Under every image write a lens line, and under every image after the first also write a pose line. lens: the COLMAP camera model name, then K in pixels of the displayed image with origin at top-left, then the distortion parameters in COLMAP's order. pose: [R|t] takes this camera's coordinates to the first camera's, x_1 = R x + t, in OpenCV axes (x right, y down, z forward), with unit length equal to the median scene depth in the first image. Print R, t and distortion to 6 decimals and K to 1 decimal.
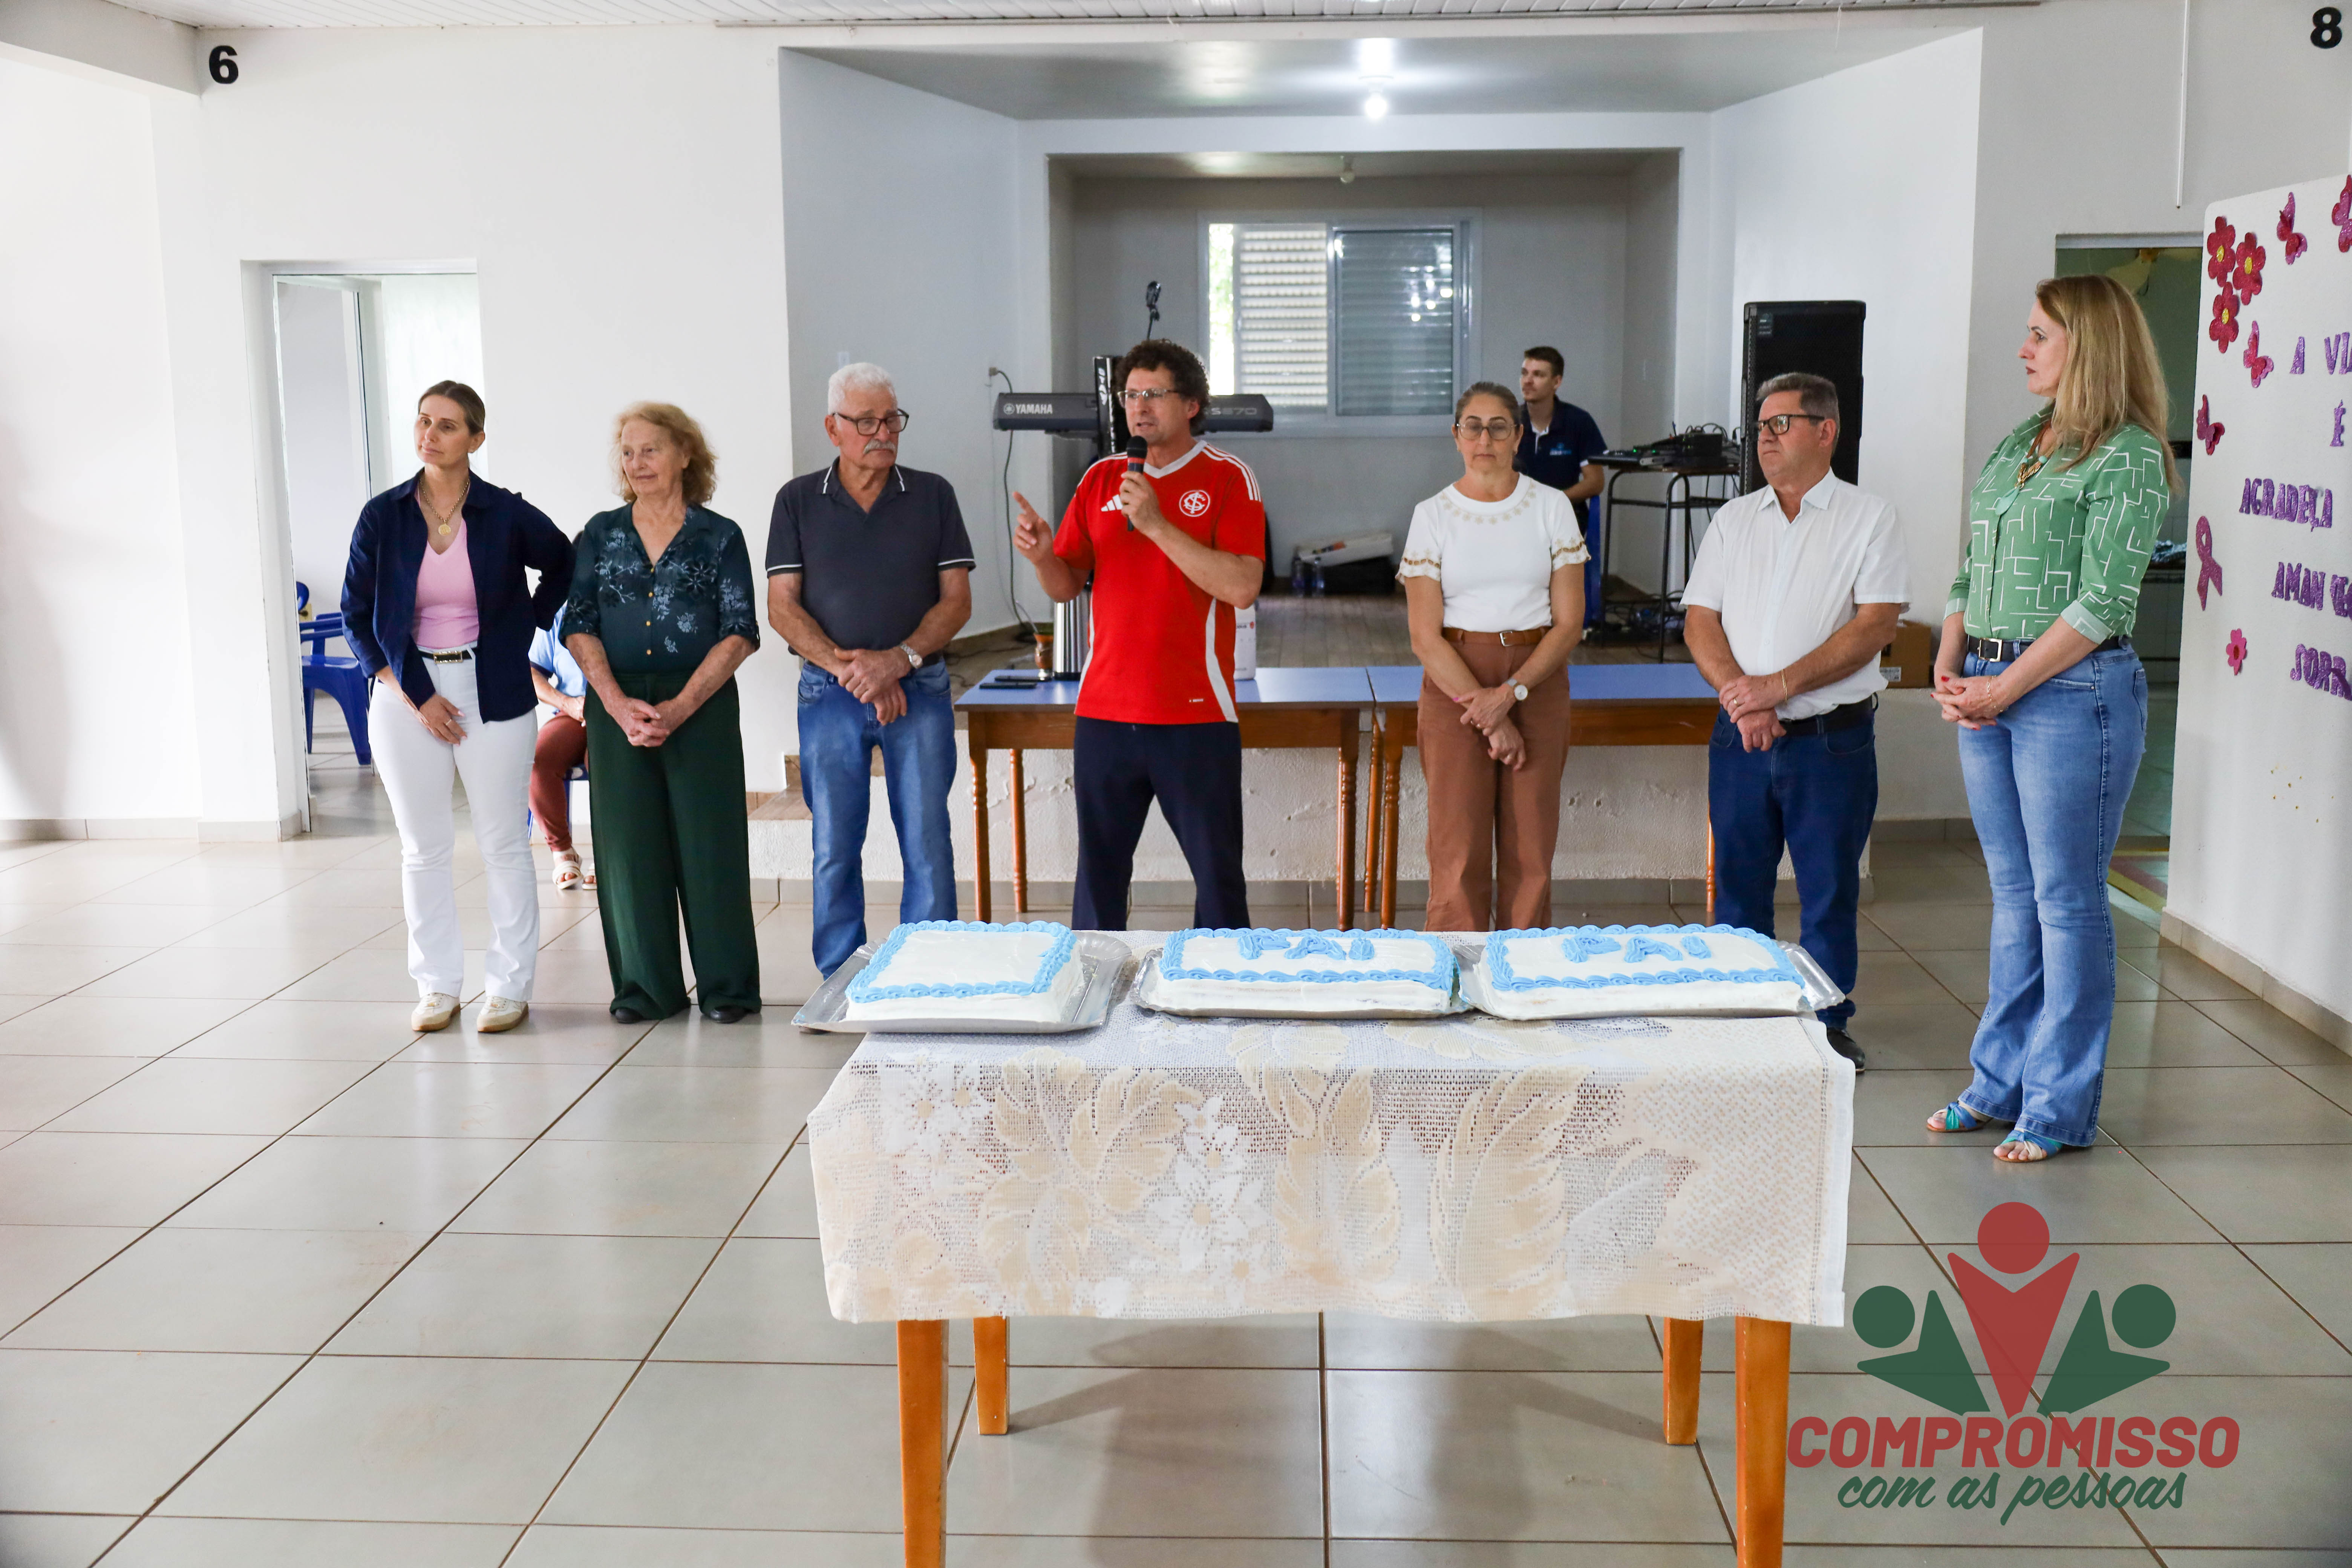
lens RADIAL K [[2039.7, 0, 1239.6], [0, 2039.7, 737.5], [0, 0, 1]] dist [-0.022037, -0.011542]
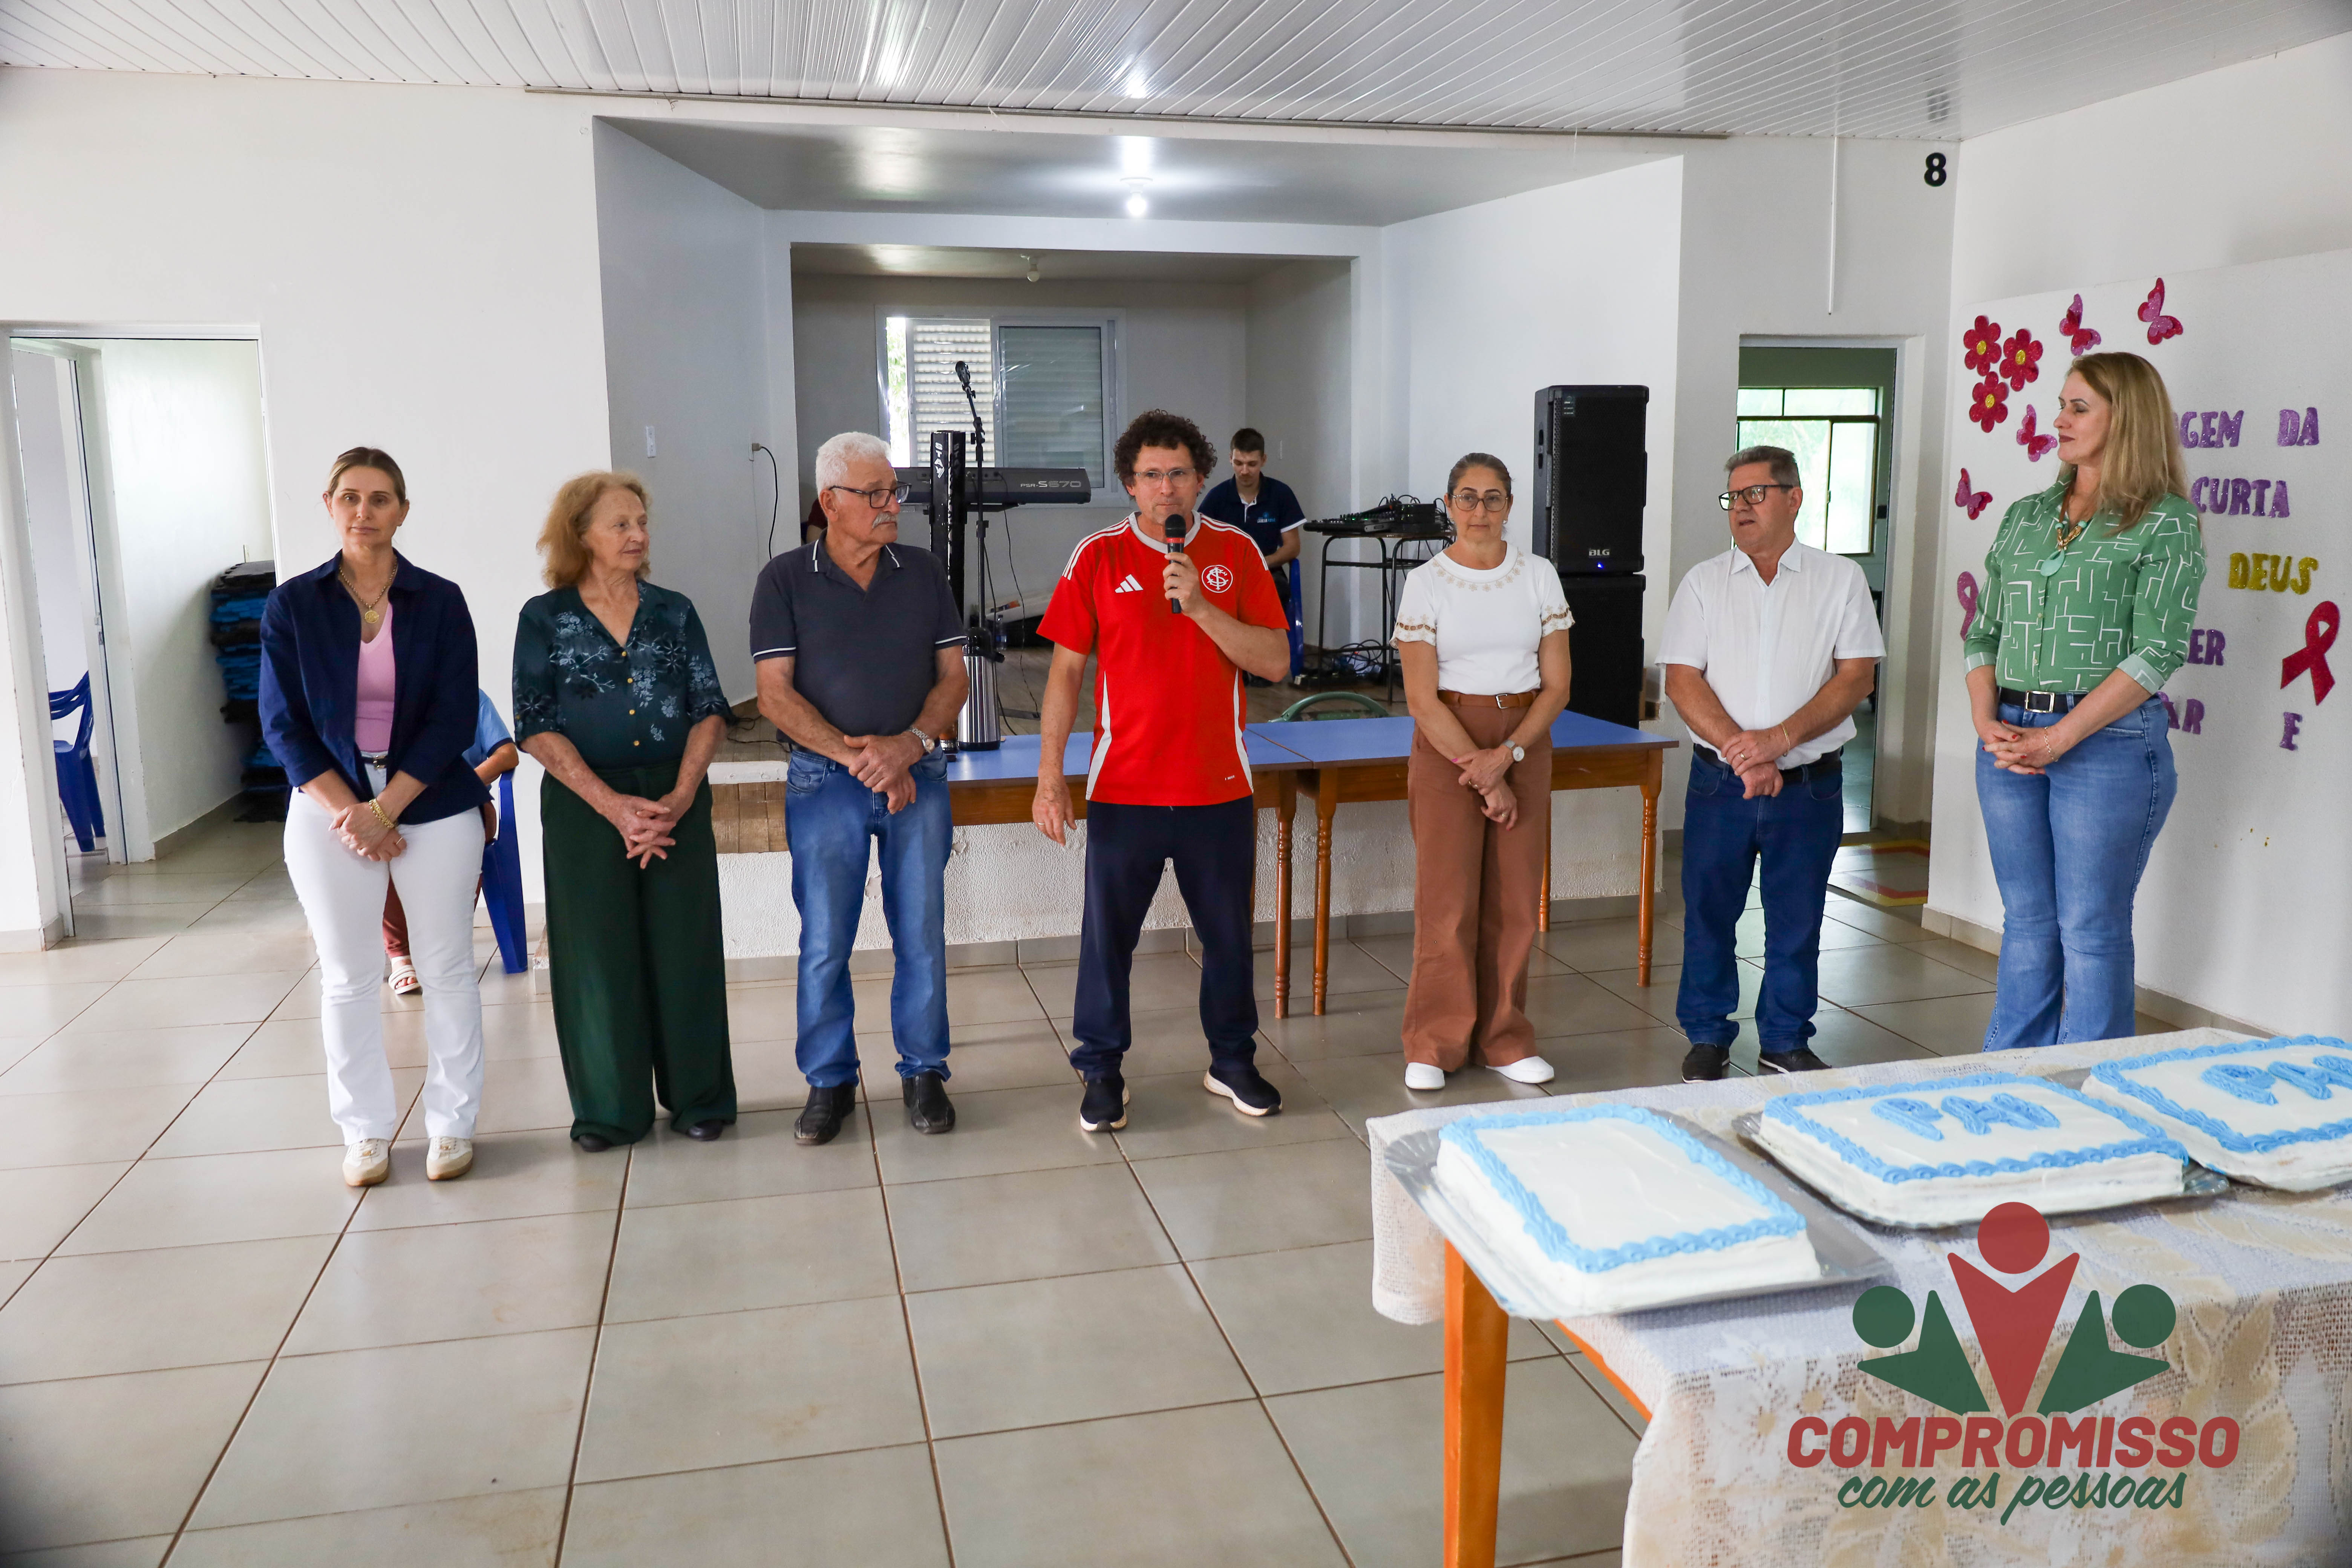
lens RADIAL K [[1657.3, 0, 1209.3], [0, 1657.3, 778.0], [0, 0, 1]] dist [-0.025715, -0.002682]
pose [[0.966597, -0.045575, 0.252215, -0.217573], [0.041789, 0.998919, 0.020349, -0.031191], [-0.252870, -0.009129, 0.967457, 0.211470]]
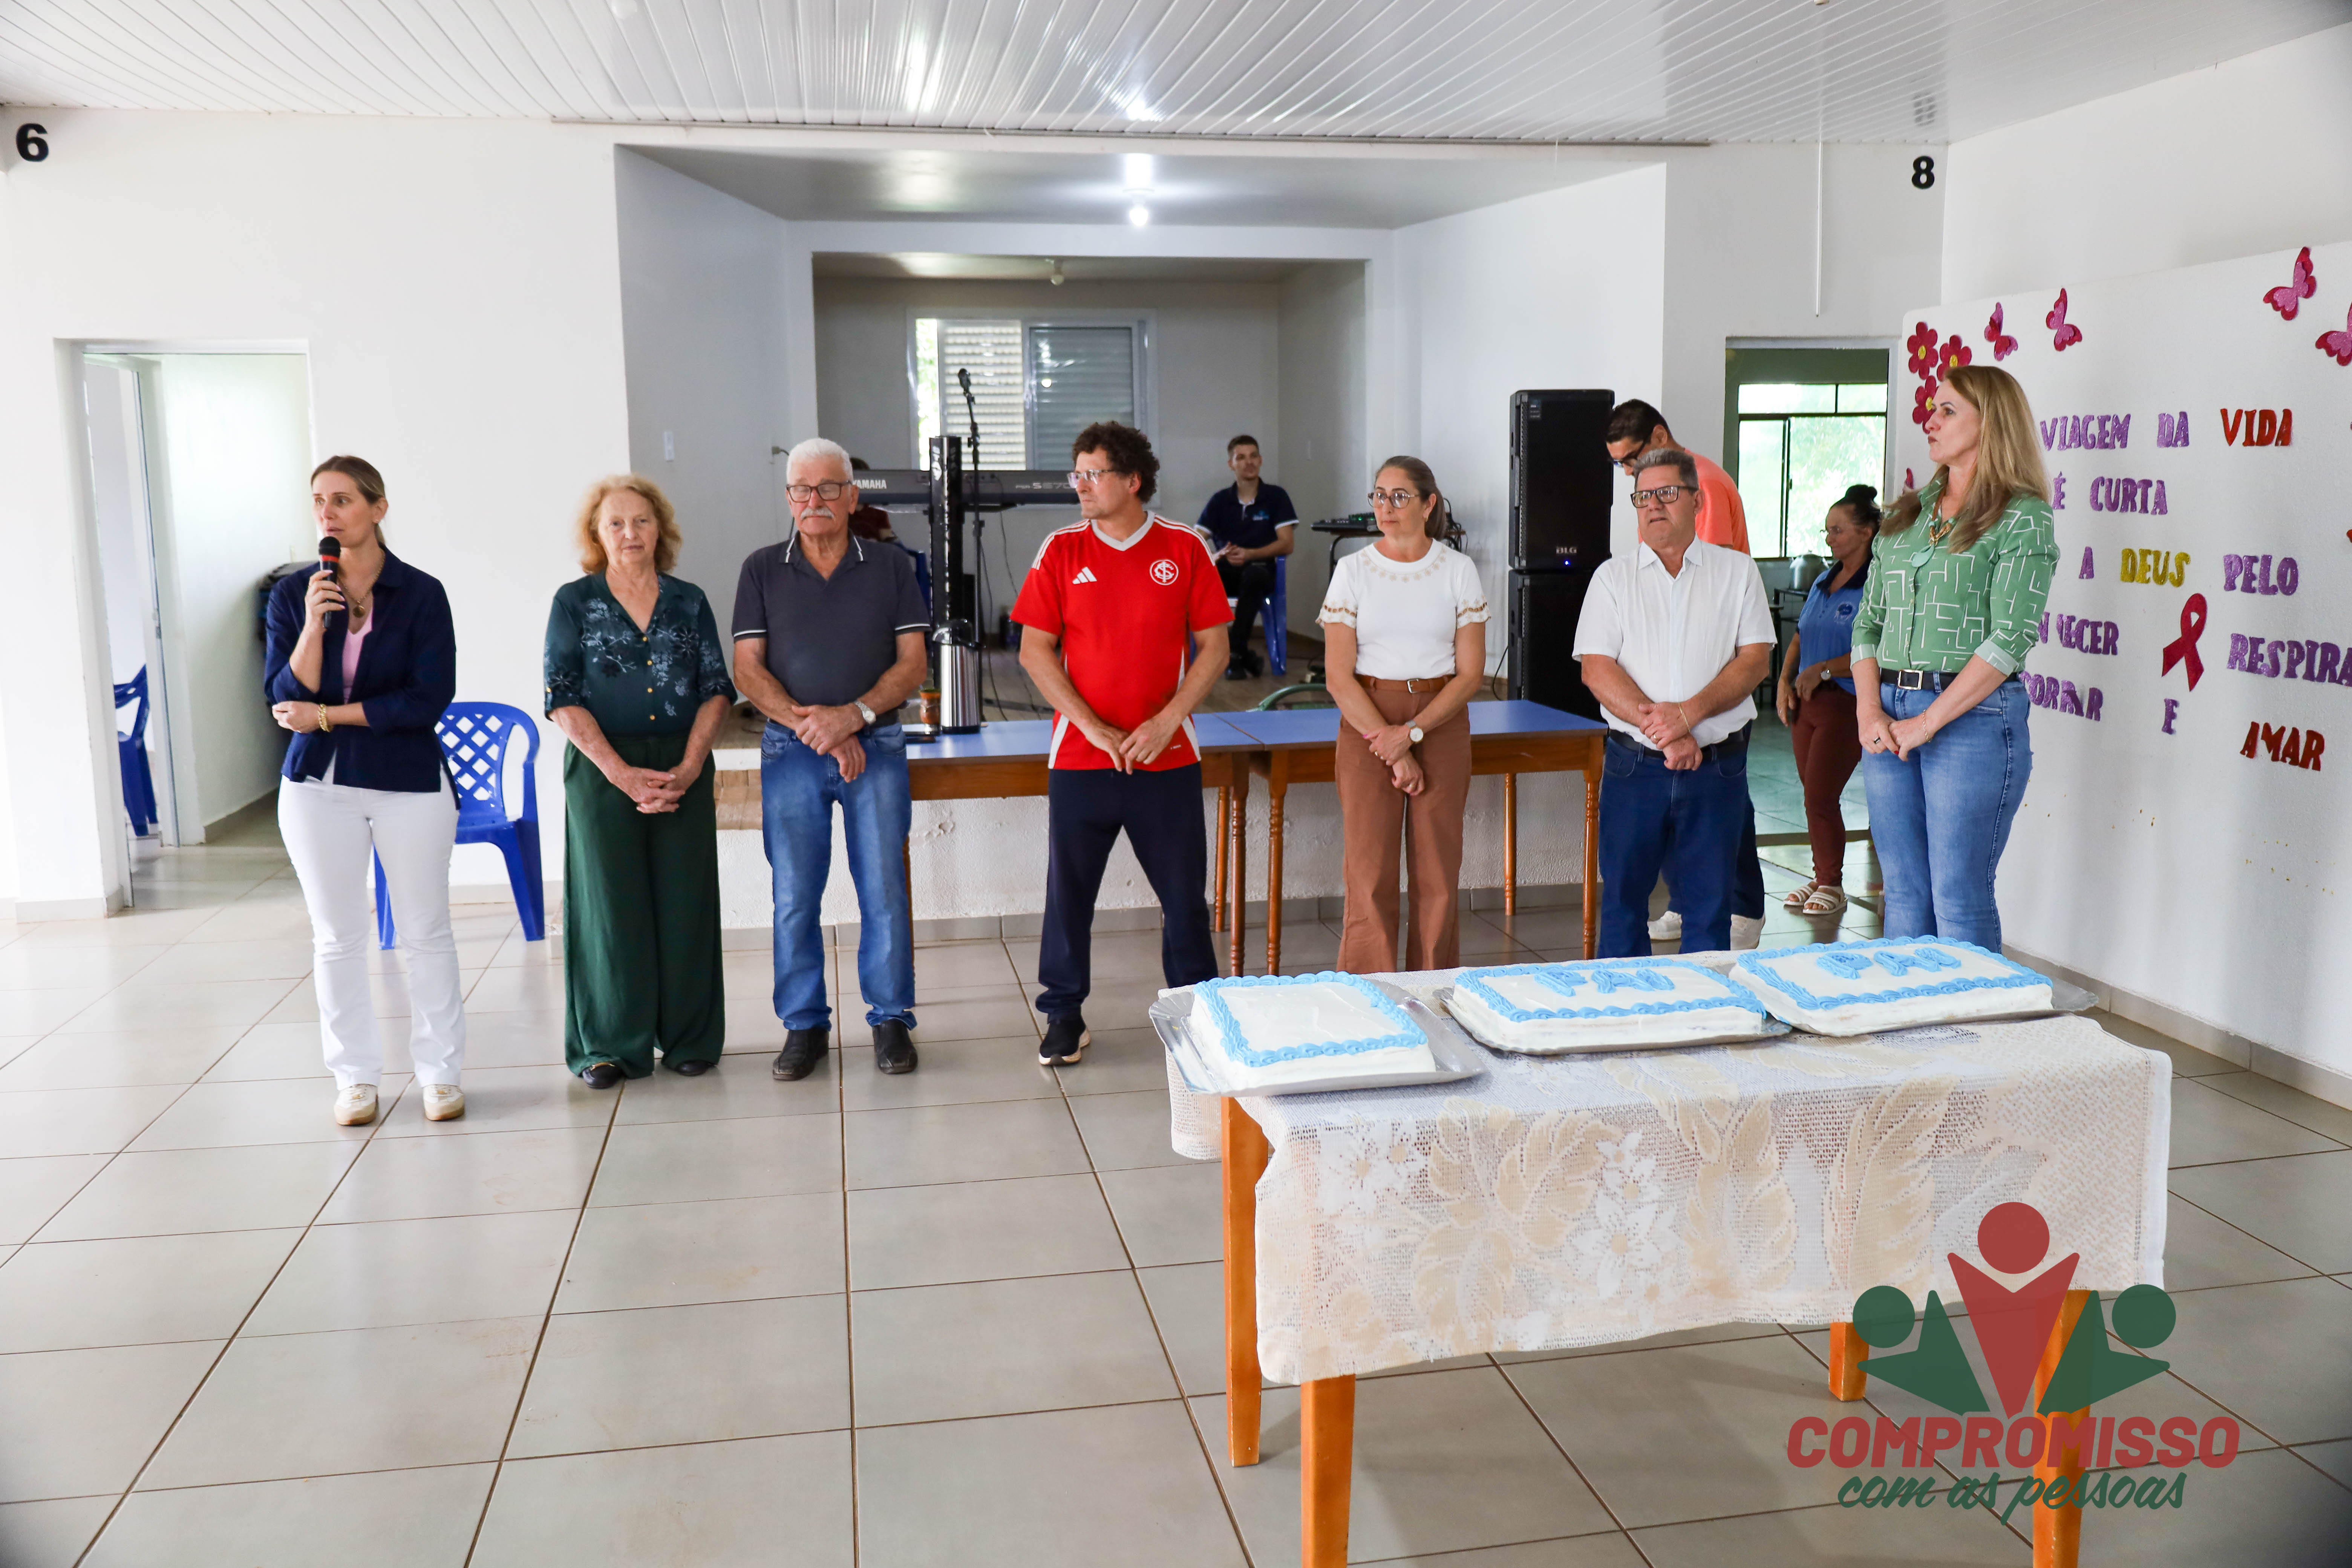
lens RADIAL K [[1742.4, 0, 1194.1], [0, 1742.4, 776.6], [0, 0, 1]] dist [-0.017361, -0.018069]
pose [[0.978048, -0.037148, 0.205041, -0.181526], [0.035896, 0.999307, 0.009824, -0.010548], [-0.205264, -0.002249, 0.978704, 0.074400]]
